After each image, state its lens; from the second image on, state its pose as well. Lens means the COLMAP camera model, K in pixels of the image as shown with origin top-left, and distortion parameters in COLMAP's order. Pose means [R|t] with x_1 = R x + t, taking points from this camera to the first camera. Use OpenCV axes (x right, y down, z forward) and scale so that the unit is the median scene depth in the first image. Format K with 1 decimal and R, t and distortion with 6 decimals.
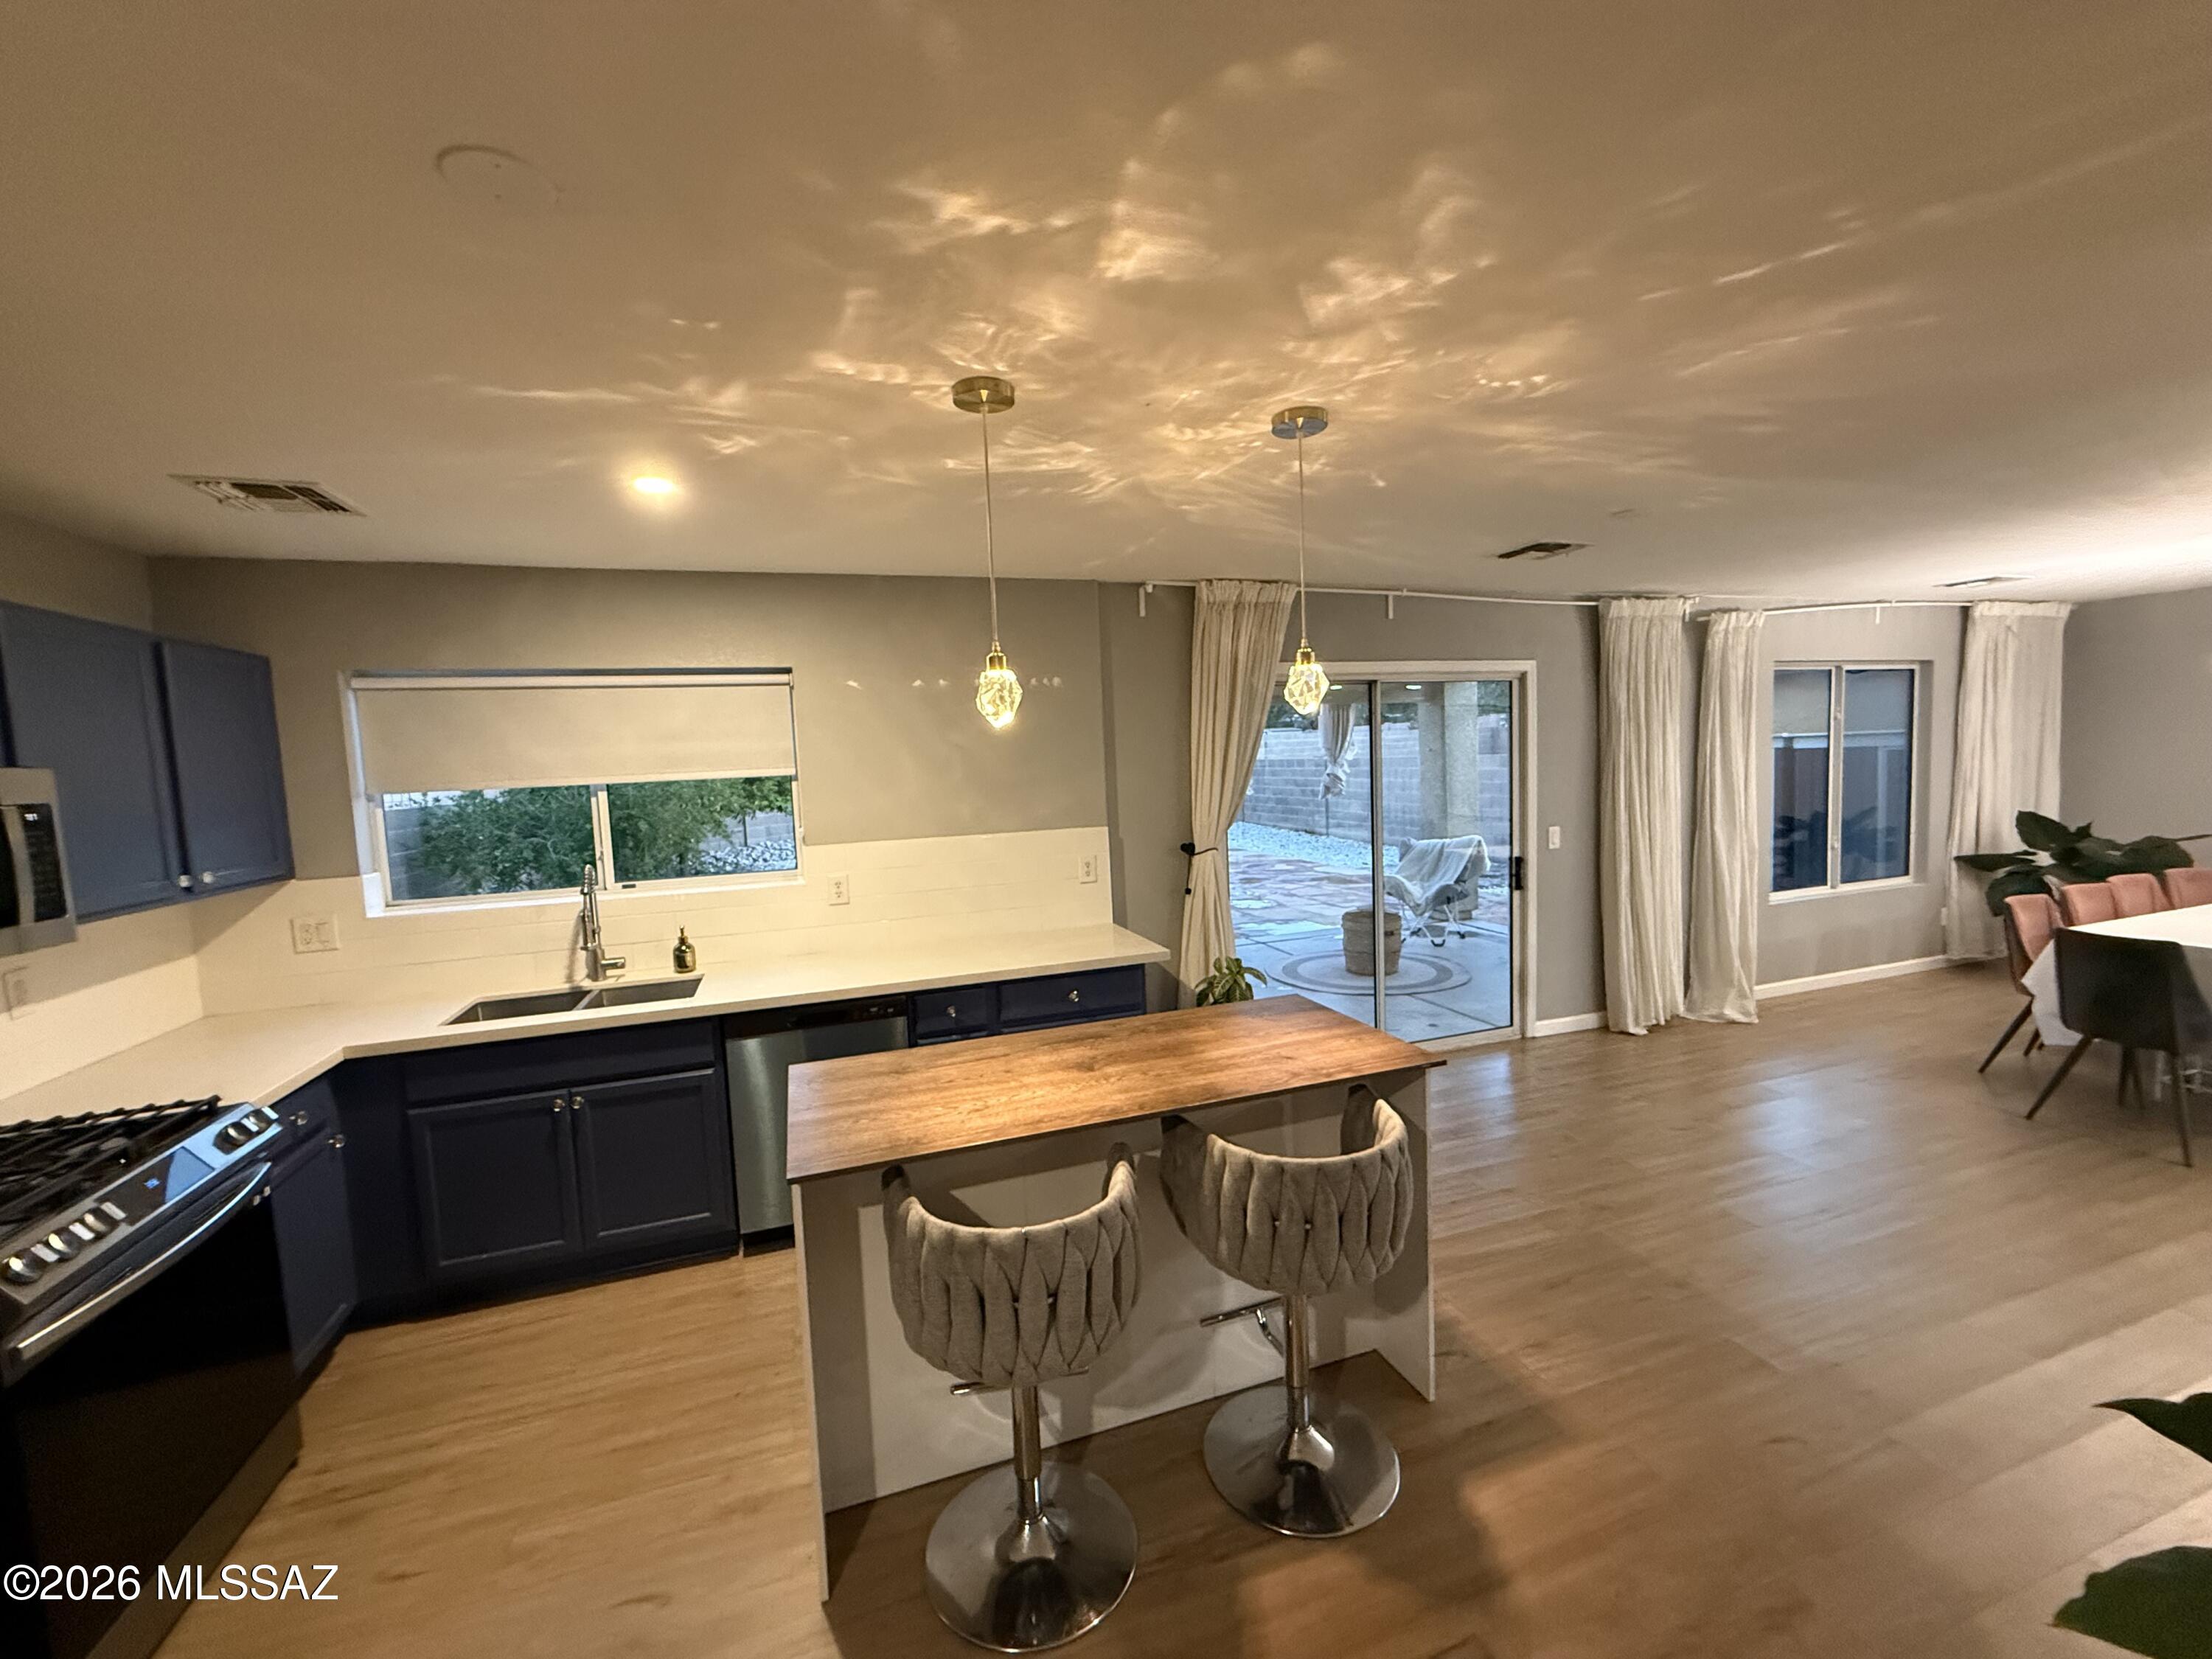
lens RADIAL K [[883.8, 0, 1095.3], [0, 883.8, 831.4], [0, 0, 1]] dist [-0.001453, 0.000130]
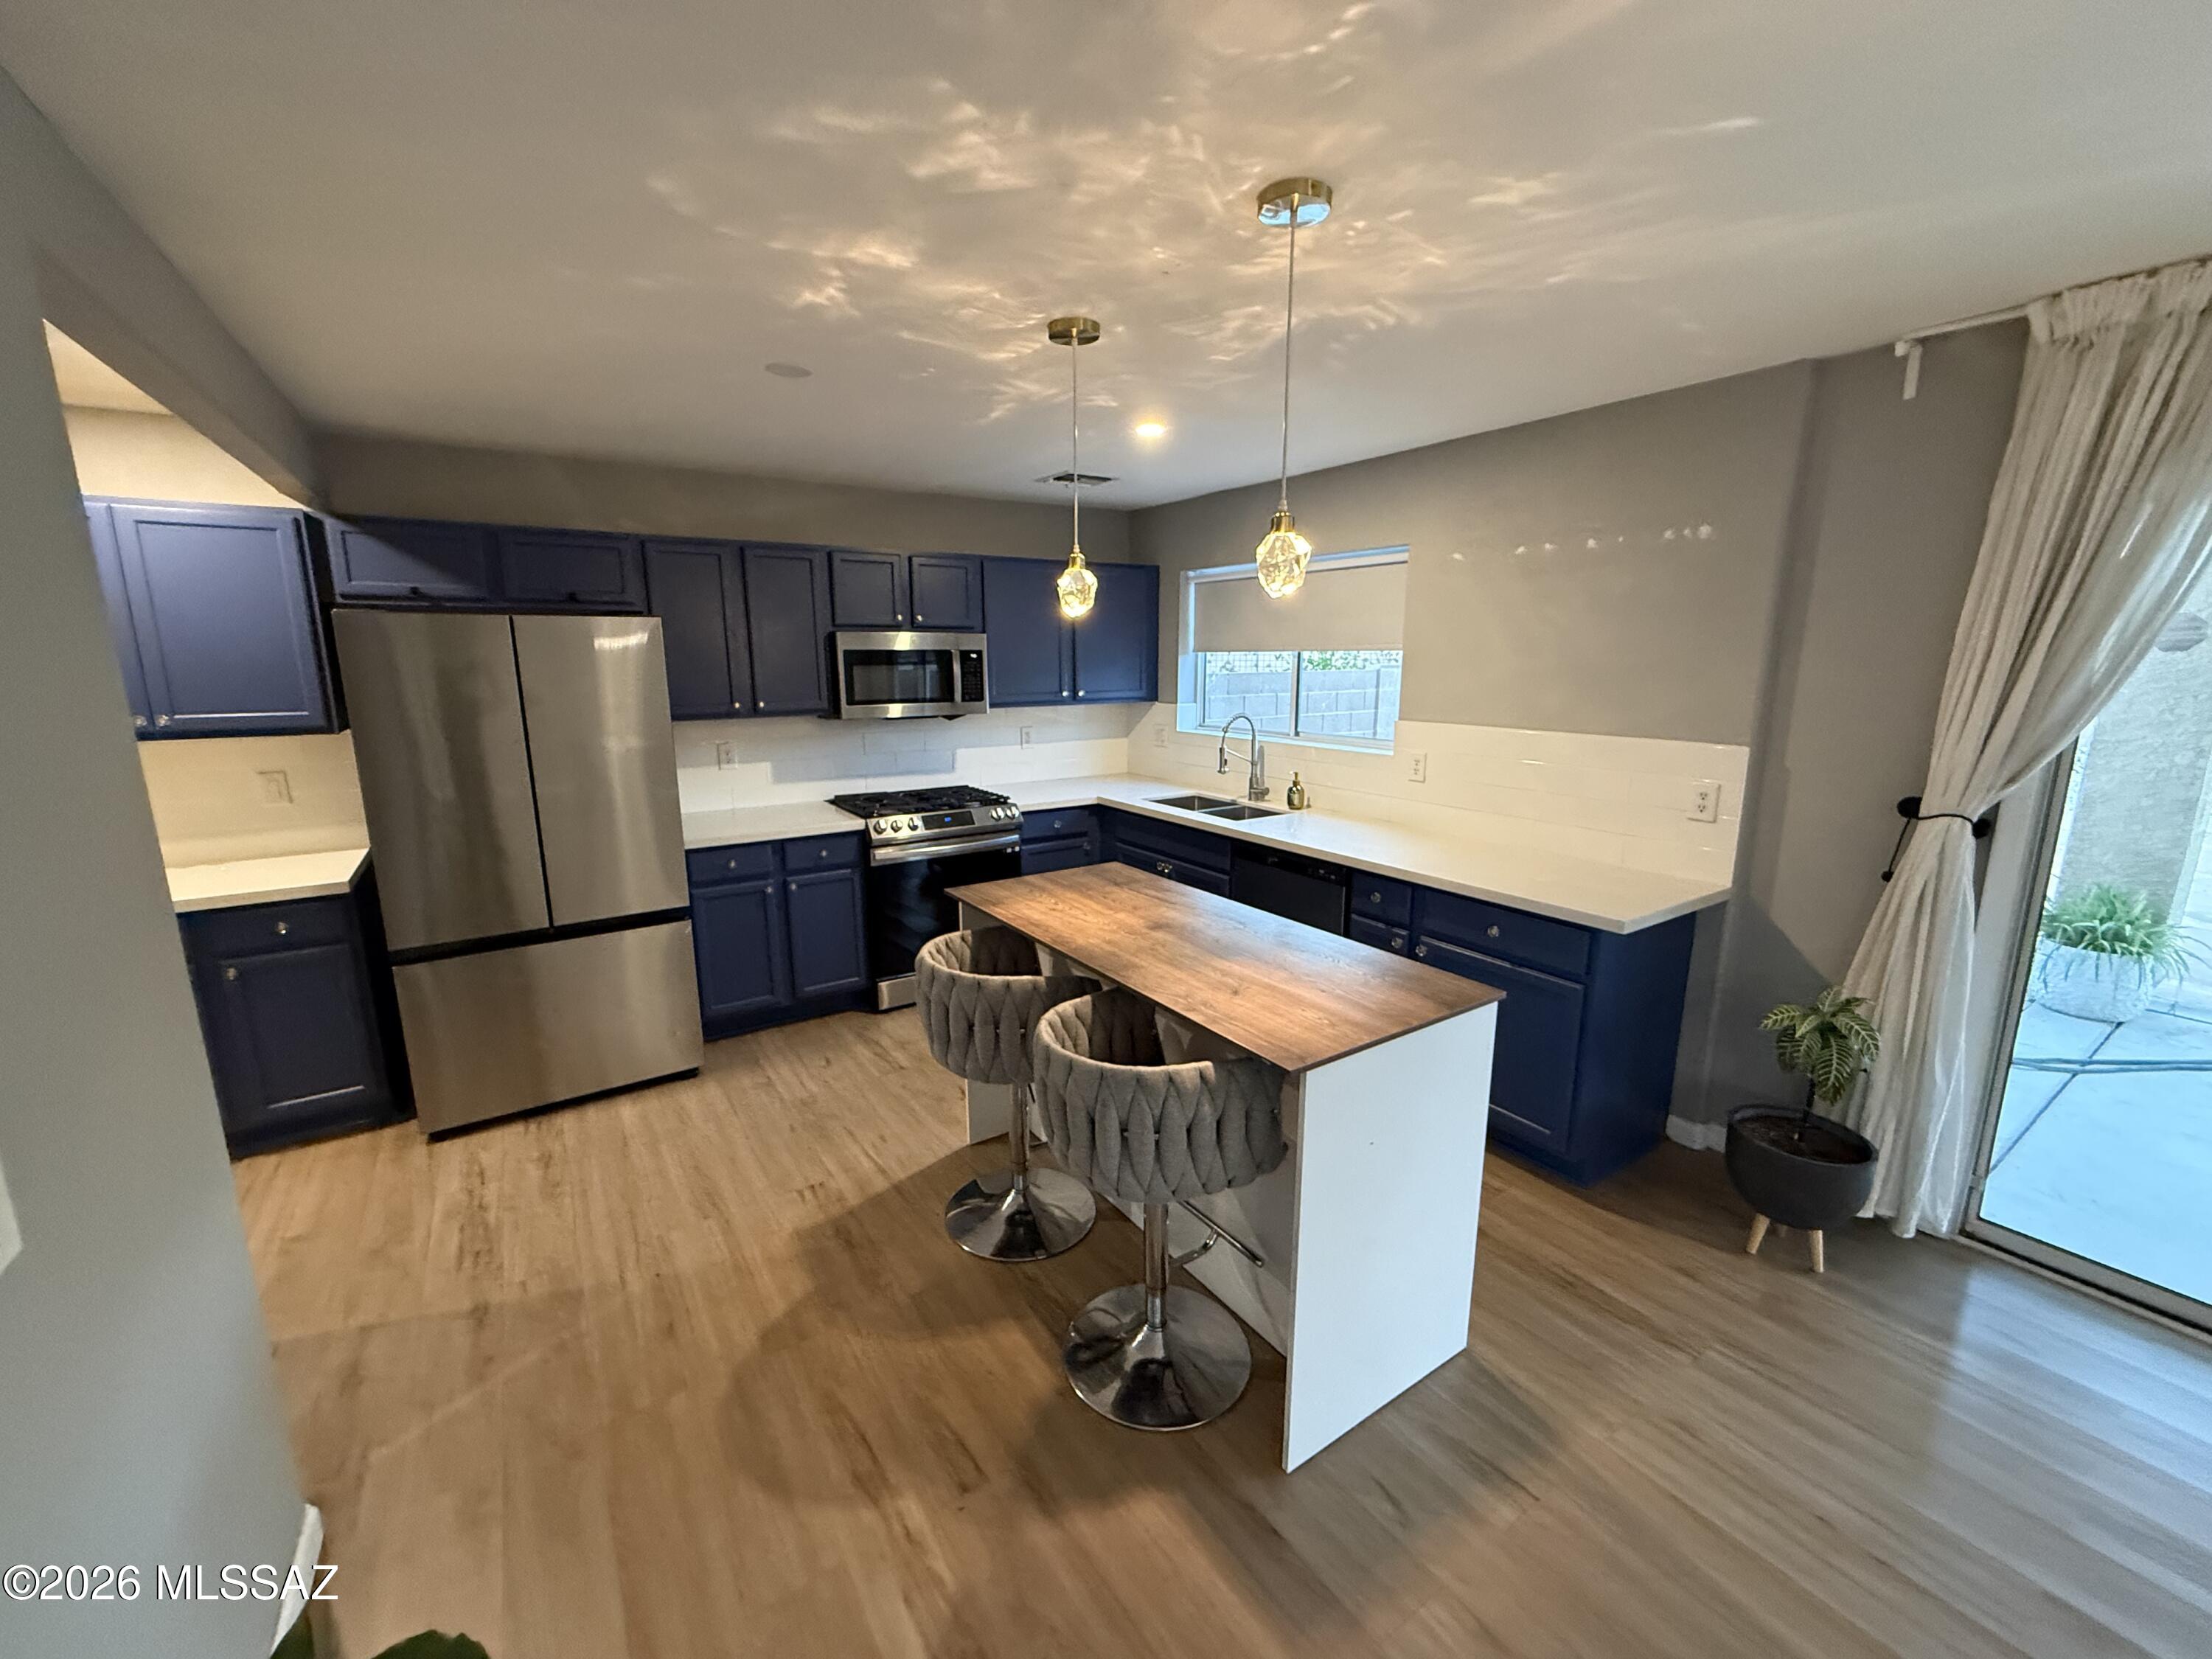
lens RADIAL K [[883.8, 0, 1096.7], [0, 883.8, 832.7], [0, 0, 1]] dist [-0.001453, 0.000130]
pose [[0.254420, 0.232752, -0.938668, 1.034662], [-0.086201, 0.972201, 0.217703, -0.088453], [0.963244, 0.025526, 0.267411, 0.652664]]
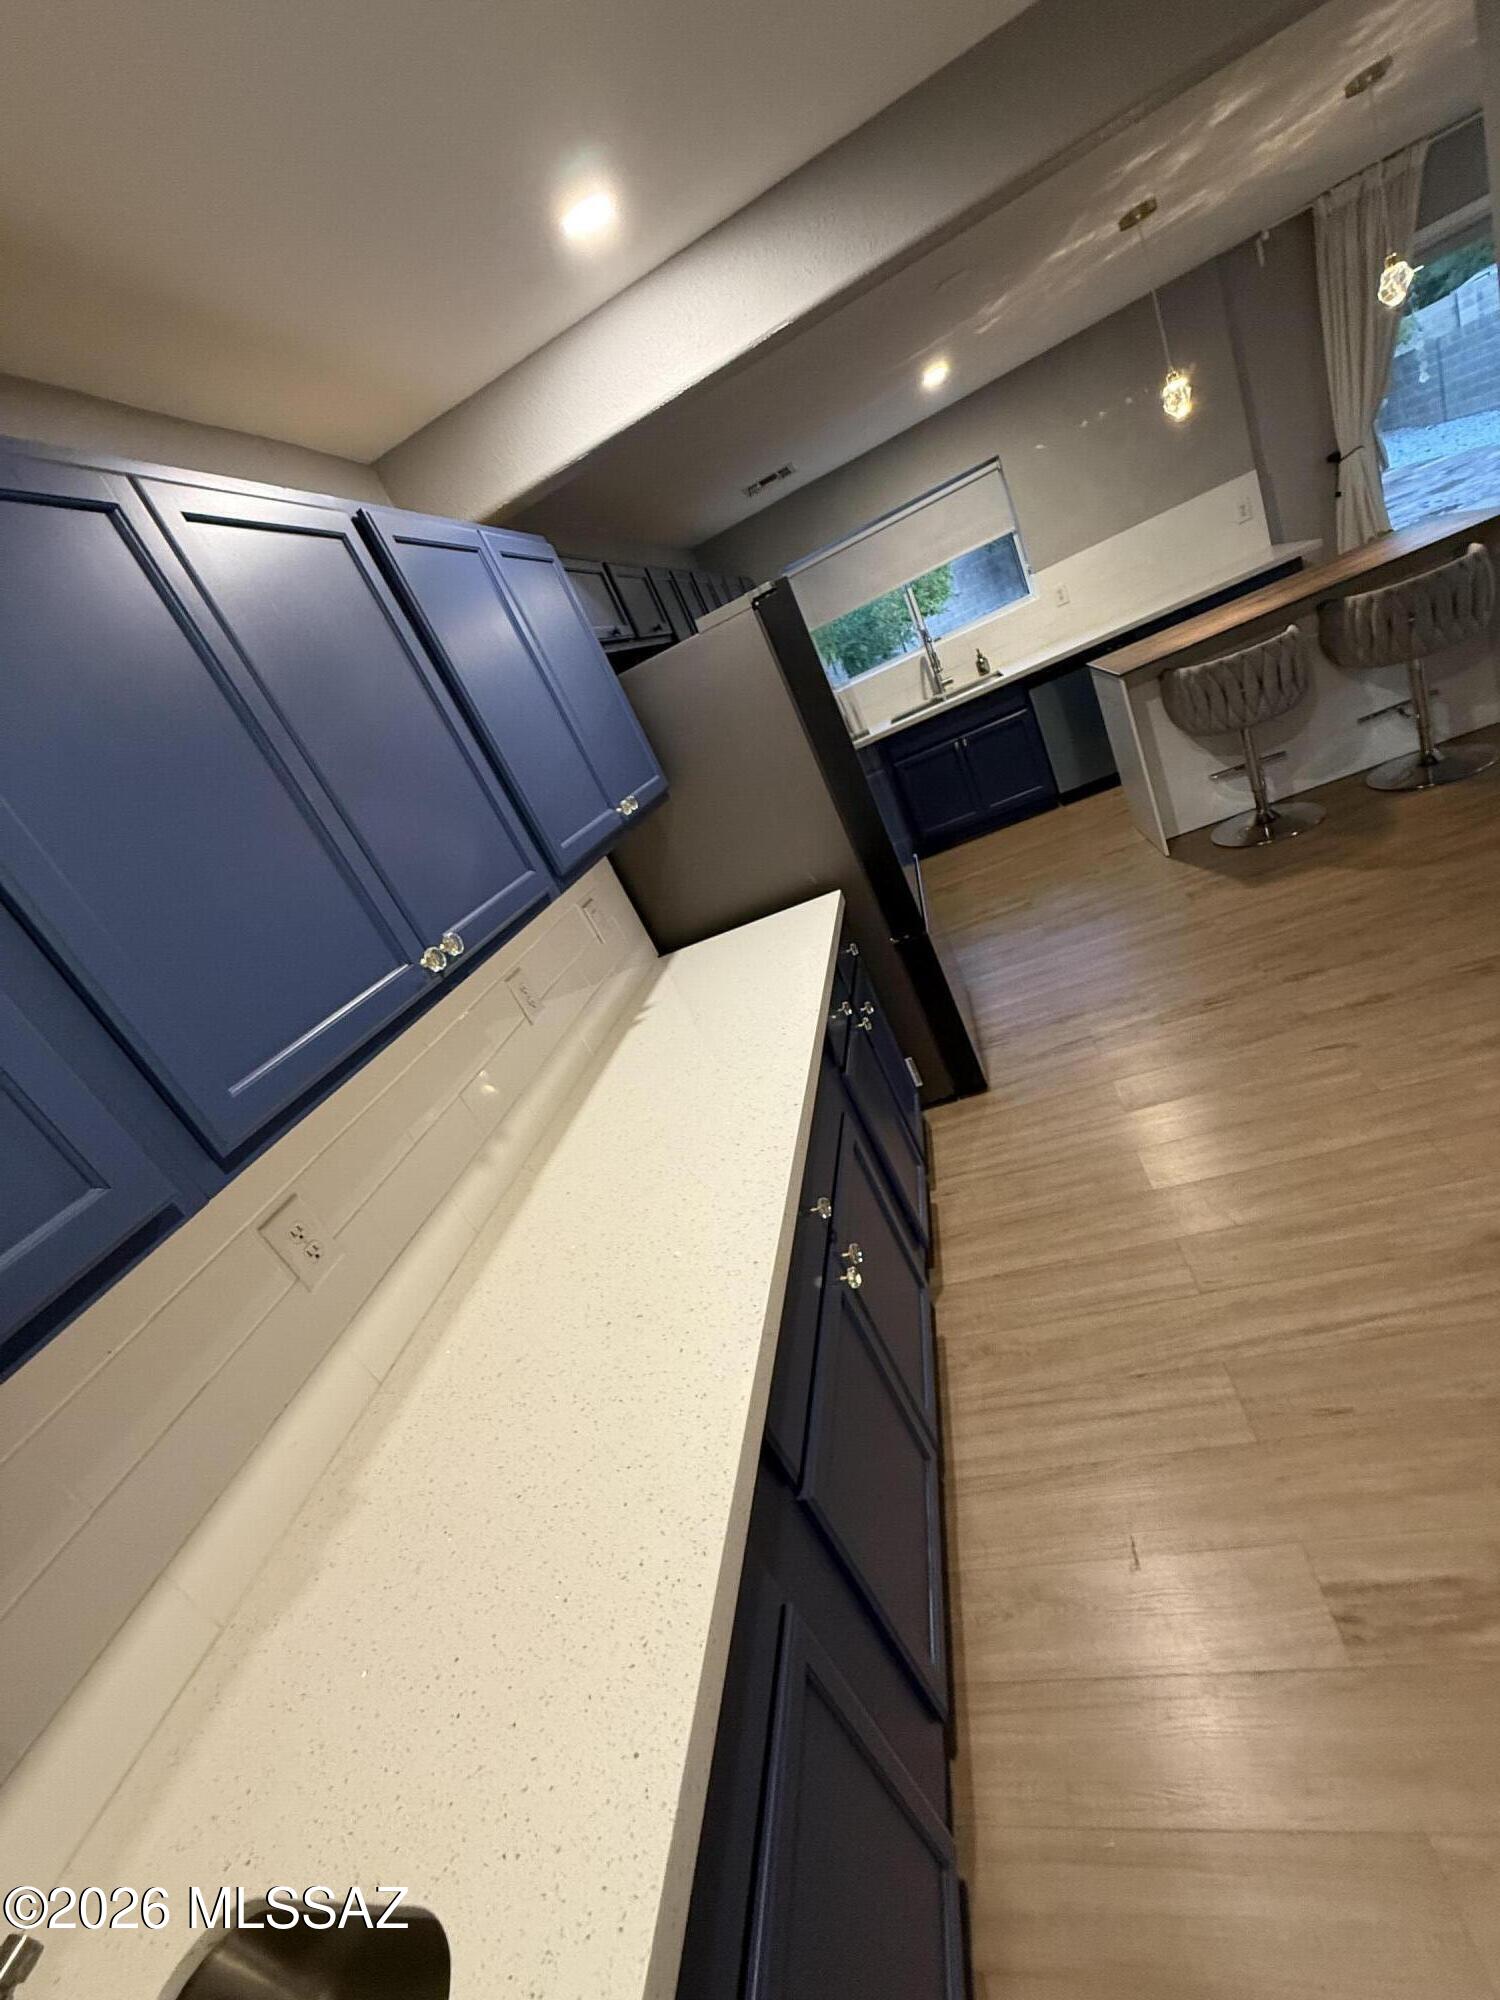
lens RADIAL K [[799.1, 0, 747.4], [0, 799.1, 992.2], [0, 0, 1]] dist [-0.001453, 0.000130]
pose [[0.812832, -0.122301, -0.569514, -0.036465], [0.345090, 0.888769, 0.301667, 0.128226], [0.469273, -0.441738, 0.764624, -1.159661]]
